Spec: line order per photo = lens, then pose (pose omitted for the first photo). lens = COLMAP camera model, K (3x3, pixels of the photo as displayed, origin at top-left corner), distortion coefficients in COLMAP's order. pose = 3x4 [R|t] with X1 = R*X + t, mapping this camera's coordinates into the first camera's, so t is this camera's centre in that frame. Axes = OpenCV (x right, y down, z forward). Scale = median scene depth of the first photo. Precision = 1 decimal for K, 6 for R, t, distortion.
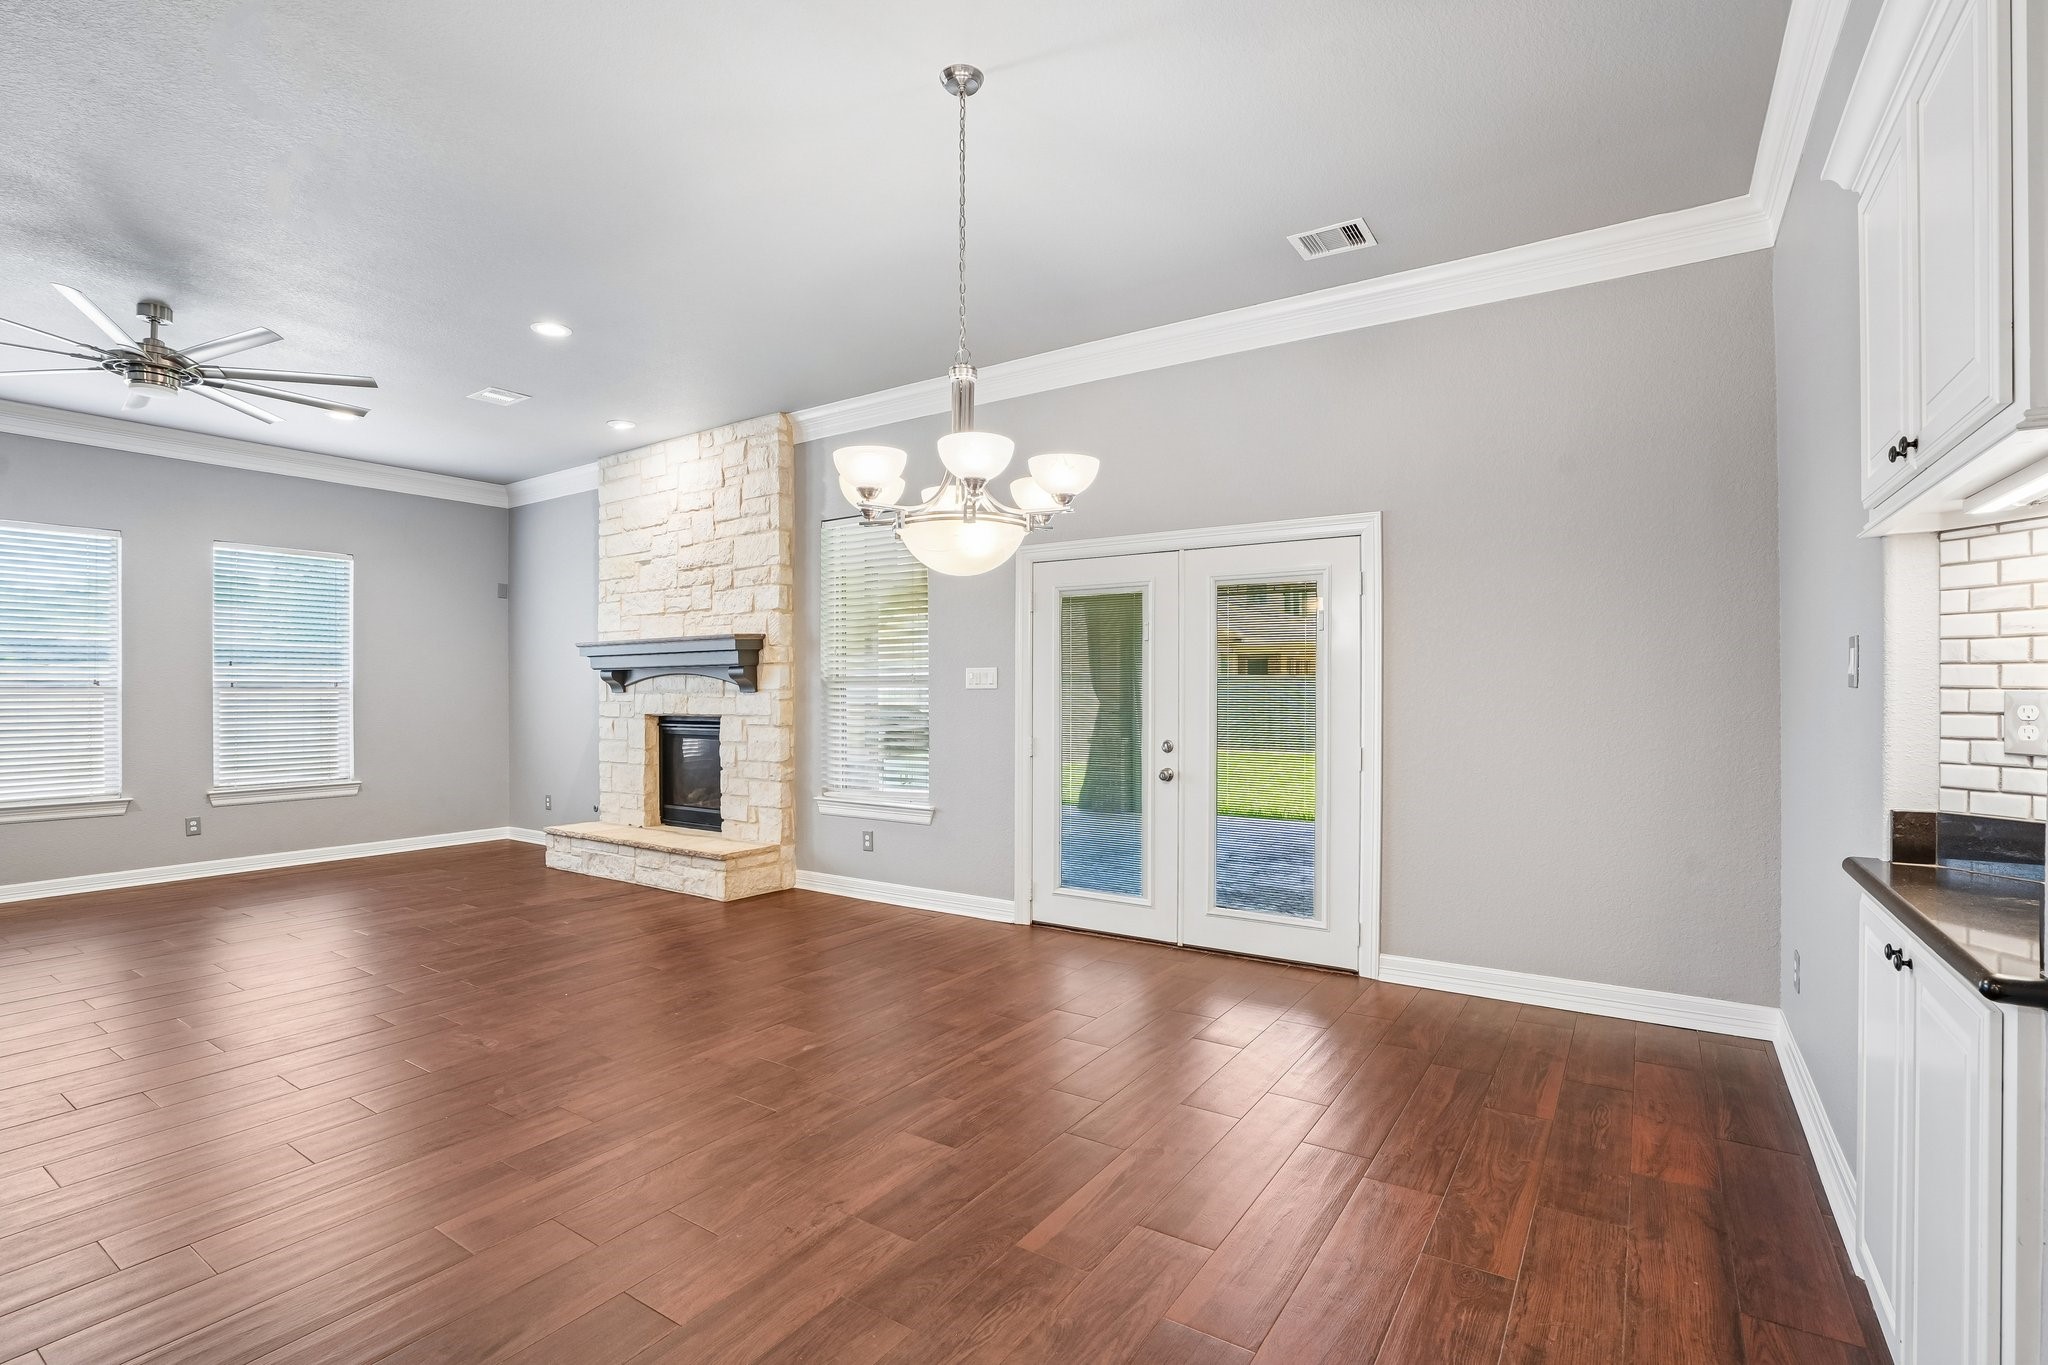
lens RADIAL K [[945.4, 0, 1016.0], [0, 945.4, 690.4], [0, 0, 1]] dist [-0.027163, 0.000497]
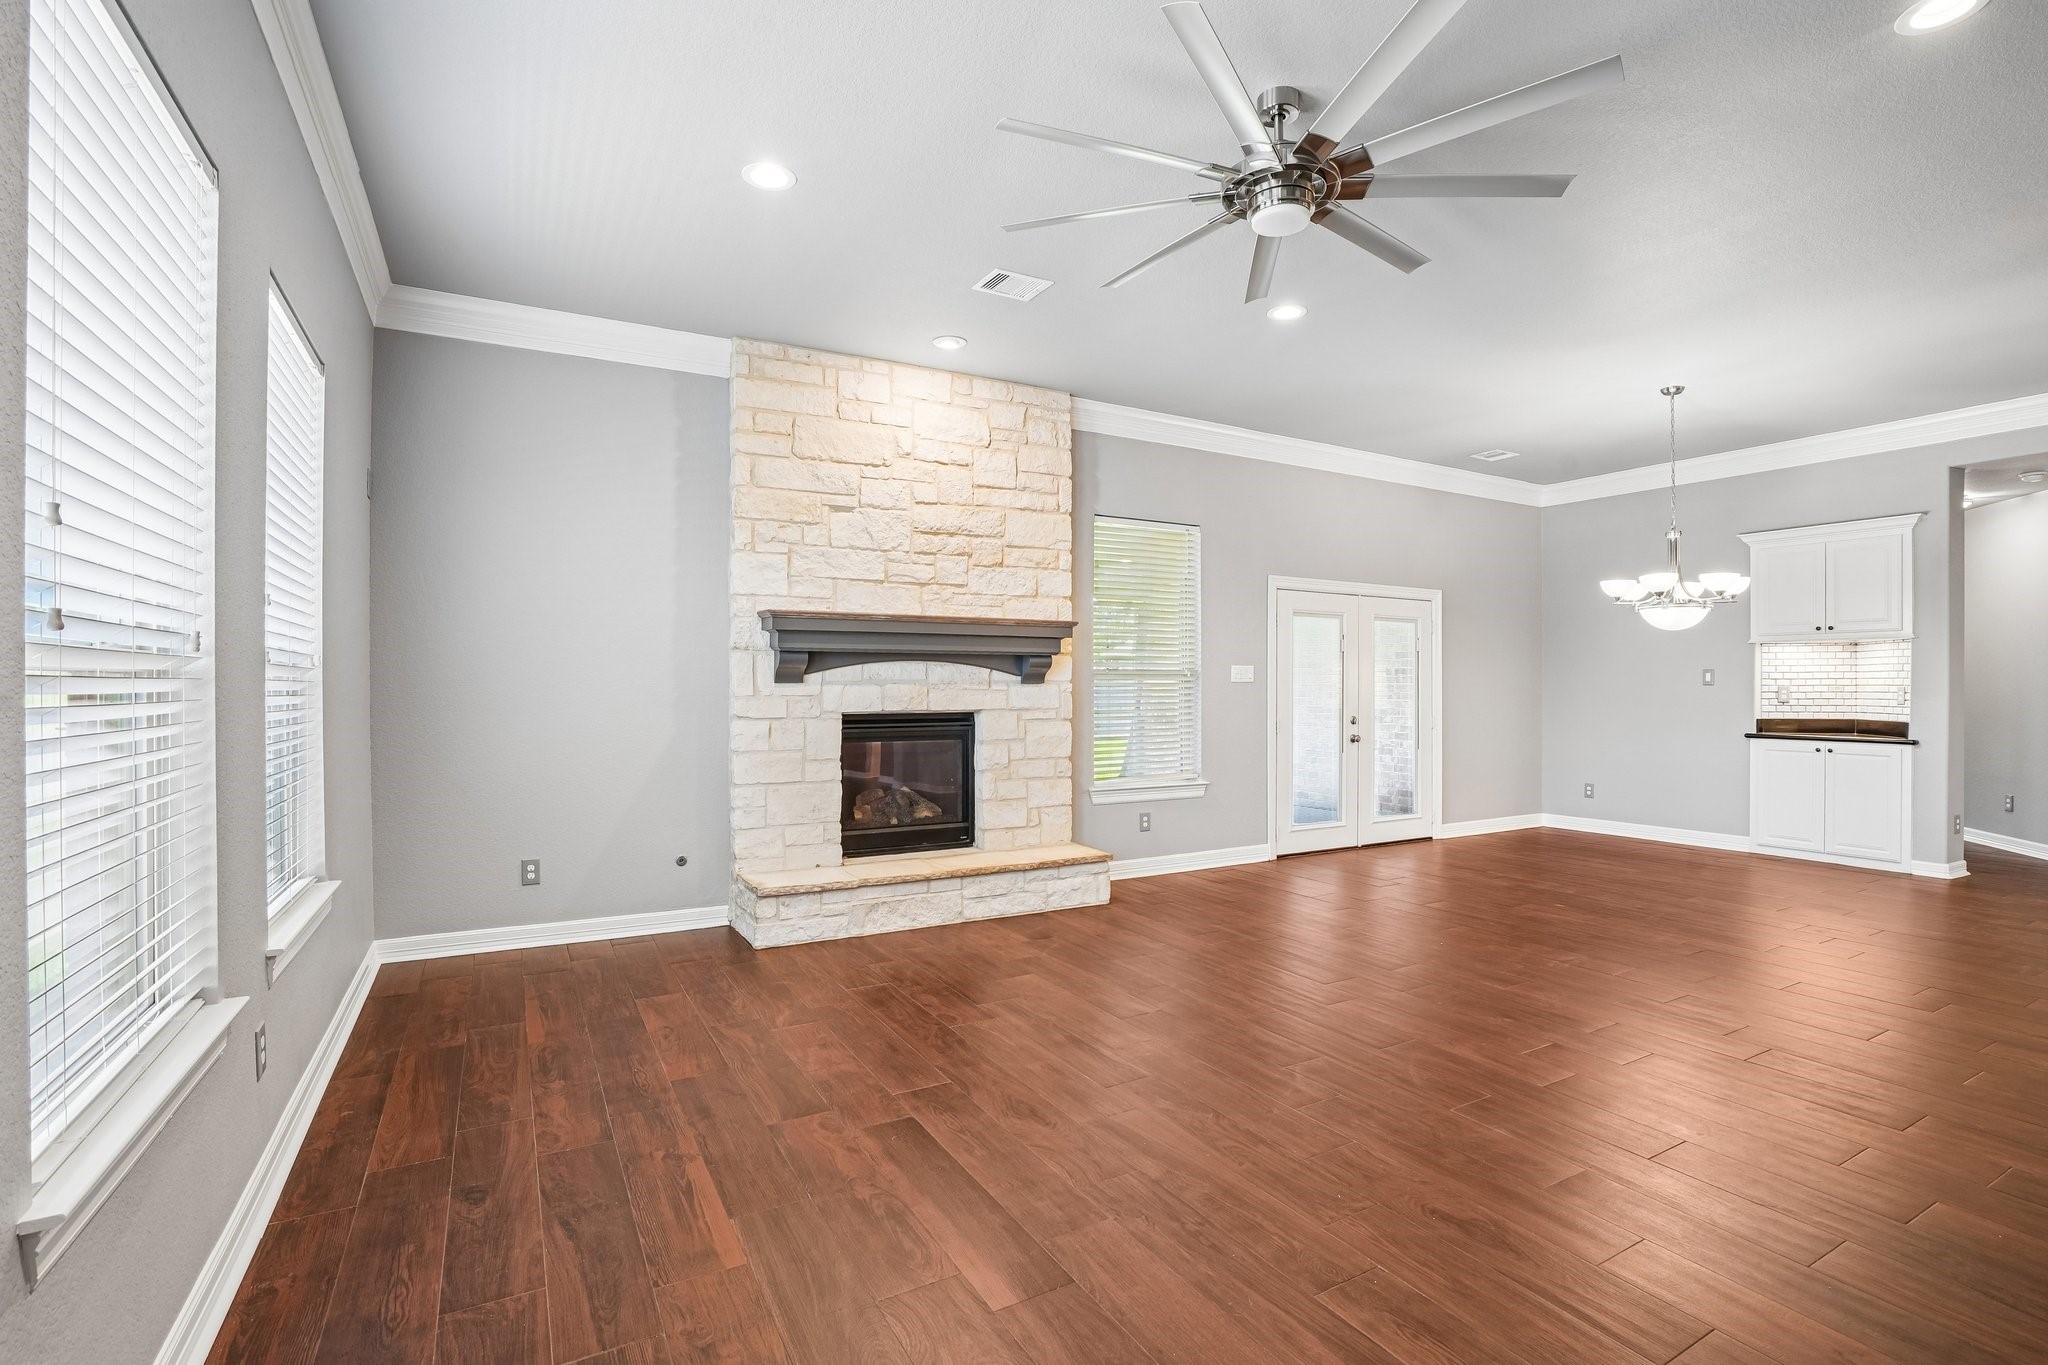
lens RADIAL K [[945.4, 0, 1023.5], [0, 945.4, 680.7], [0, 0, 1]] dist [-0.027163, 0.000497]
pose [[0.452055, 0.008218, 0.891952, -1.081909], [-0.003623, 0.999966, -0.007377, 0.005584], [-0.891983, 0.000103, 0.452069, 0.580406]]
